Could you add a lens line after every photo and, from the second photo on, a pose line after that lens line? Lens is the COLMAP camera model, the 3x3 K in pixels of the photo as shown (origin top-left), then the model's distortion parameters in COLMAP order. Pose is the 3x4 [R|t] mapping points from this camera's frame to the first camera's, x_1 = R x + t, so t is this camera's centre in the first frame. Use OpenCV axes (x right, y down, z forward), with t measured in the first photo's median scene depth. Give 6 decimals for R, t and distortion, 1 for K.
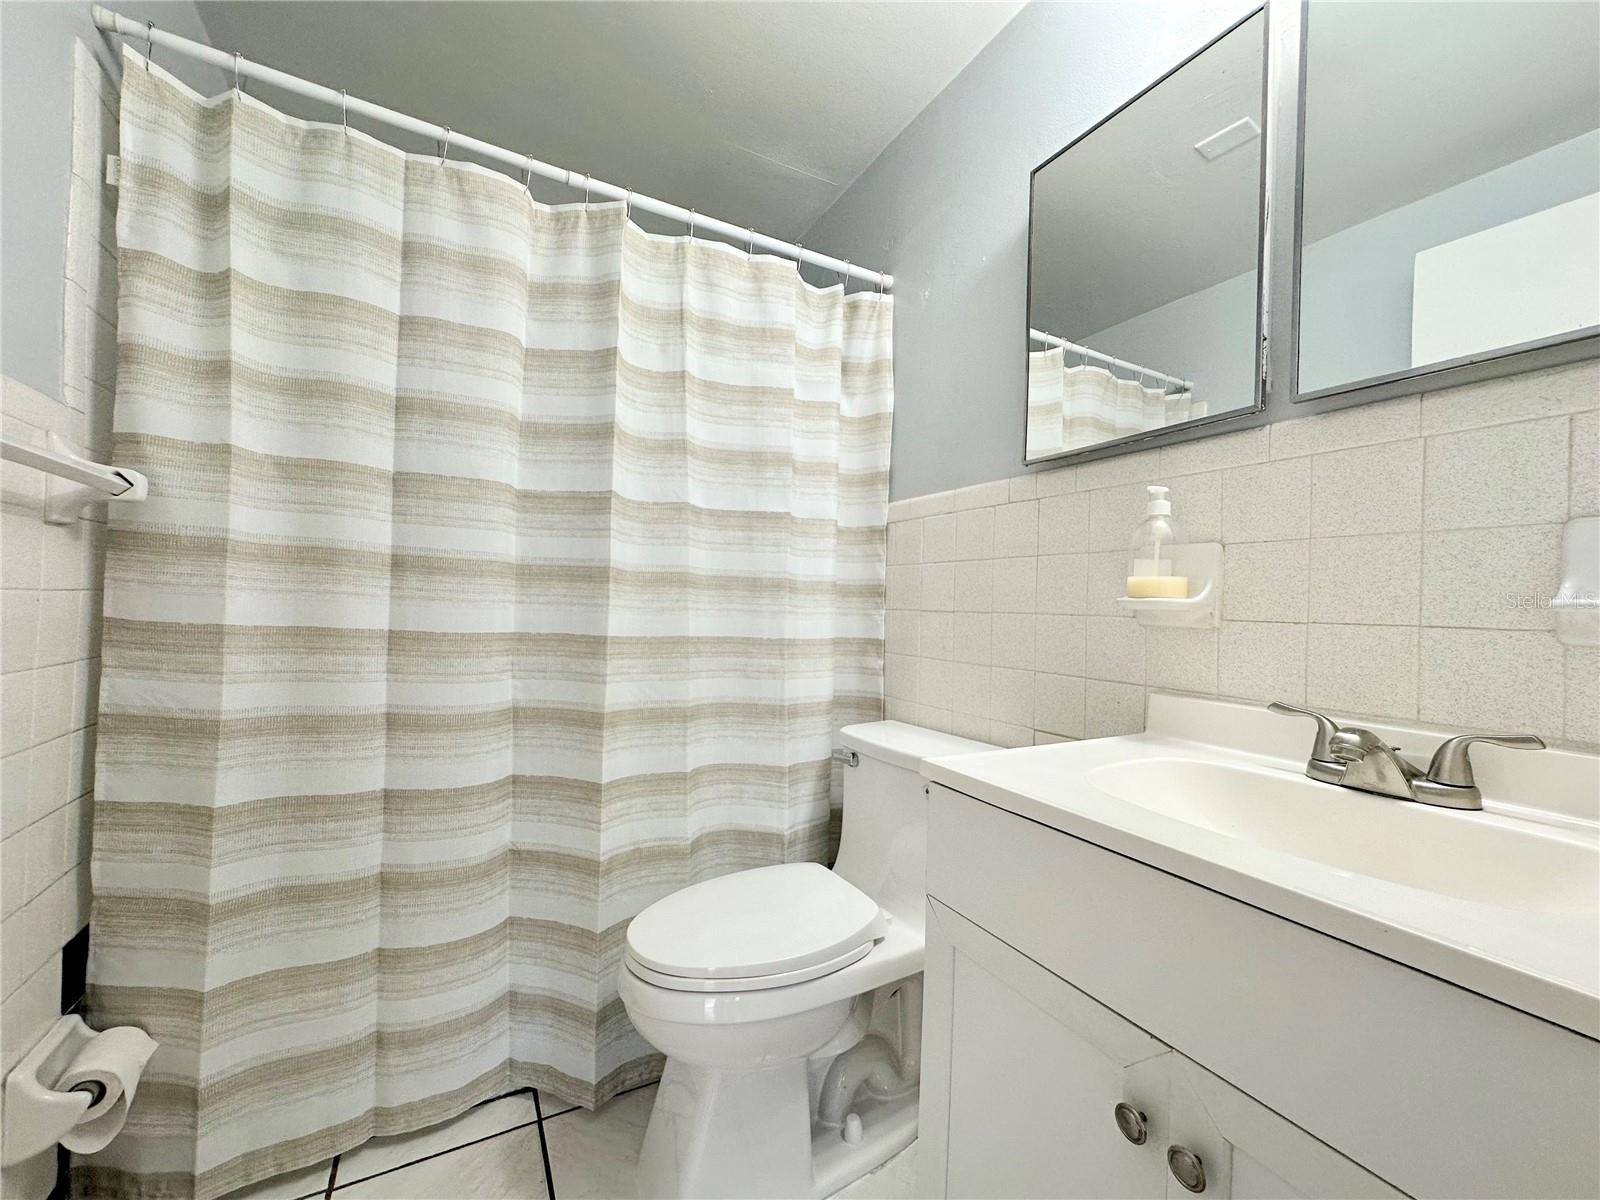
lens RADIAL K [[637.5, 0, 800.3], [0, 637.5, 603.0], [0, 0, 1]] dist [-0.000446, 0.000310]
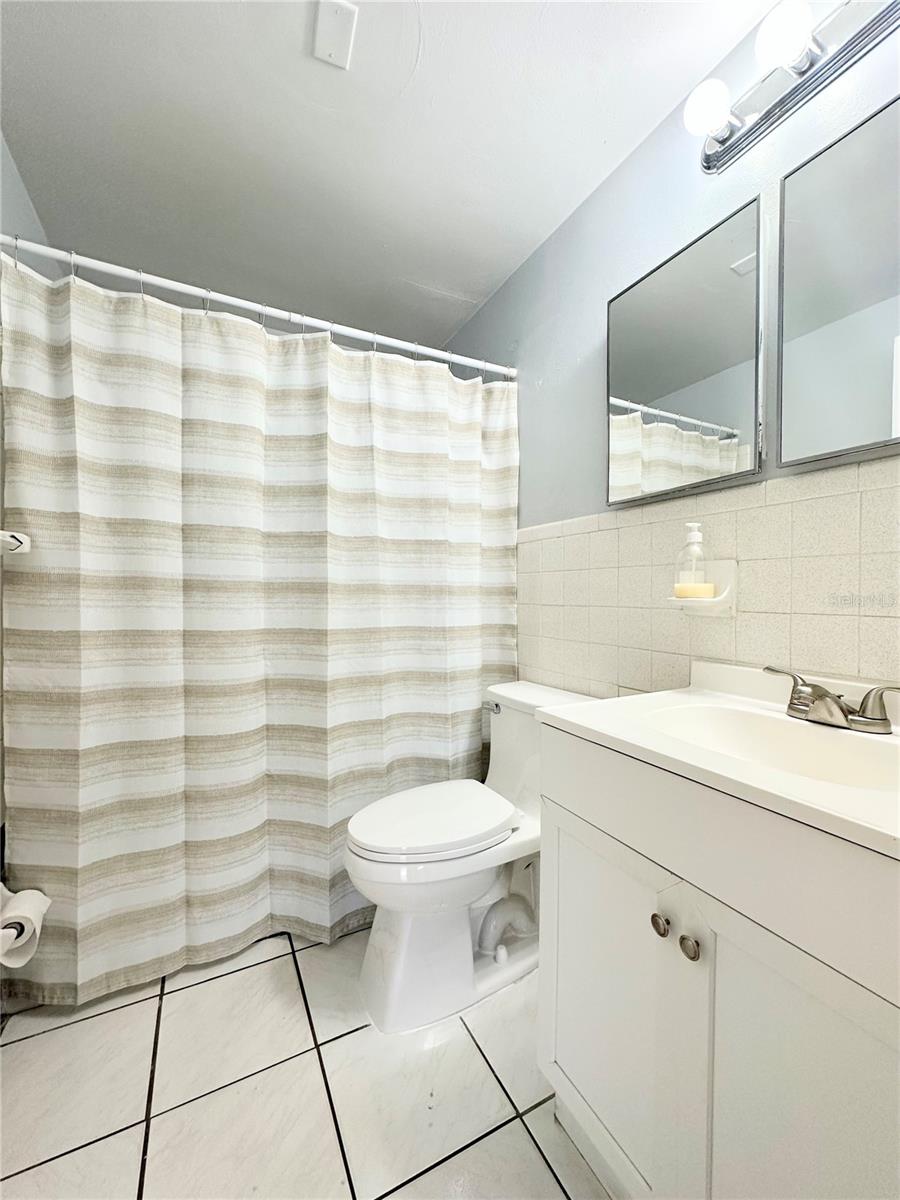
lens RADIAL K [[478.1, 0, 448.4], [0, 478.1, 599.5], [0, 0, 1]] dist [-0.000446, 0.000310]
pose [[0.999267, -0.028032, -0.026067, 0.011155], [0.028475, 0.999454, 0.016762, -0.031985], [0.025582, -0.017492, 0.999520, -0.113113]]
